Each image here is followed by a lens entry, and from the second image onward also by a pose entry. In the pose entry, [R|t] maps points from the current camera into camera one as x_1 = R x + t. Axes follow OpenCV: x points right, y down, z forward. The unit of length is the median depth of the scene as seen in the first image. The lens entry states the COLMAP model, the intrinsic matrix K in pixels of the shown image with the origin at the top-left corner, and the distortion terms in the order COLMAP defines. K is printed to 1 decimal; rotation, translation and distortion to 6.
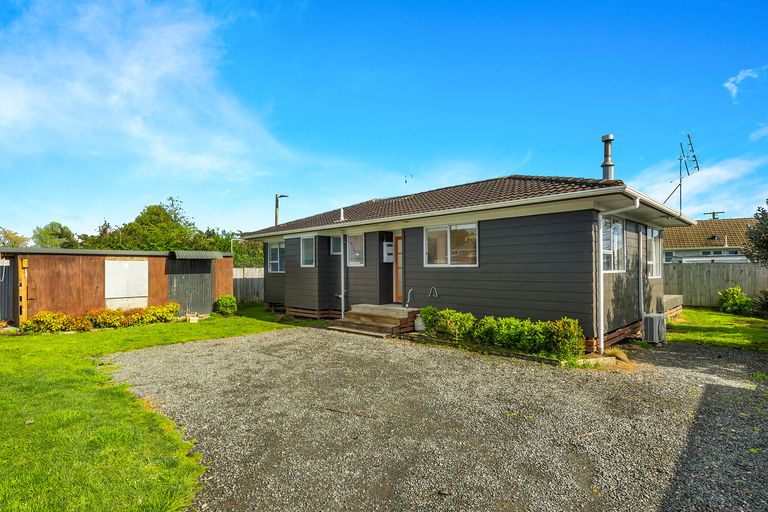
lens RADIAL K [[409.7, 0, 383.9], [0, 409.7, 267.9], [0, 0, 1]] dist [0.000310, 0.000004]
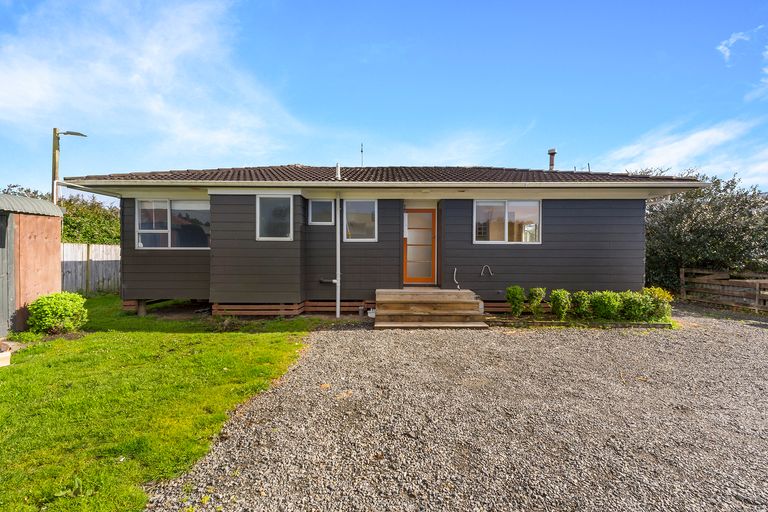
lens RADIAL K [[299.1, 0, 384.0], [0, 299.1, 256.0], [0, 0, 1]] dist [-0.001035, -0.000066]
pose [[0.697940, -0.000024, 0.716156, -0.430371], [-0.009424, 0.999913, 0.009218, 0.017651], [-0.716094, -0.013183, 0.697879, 0.558183]]
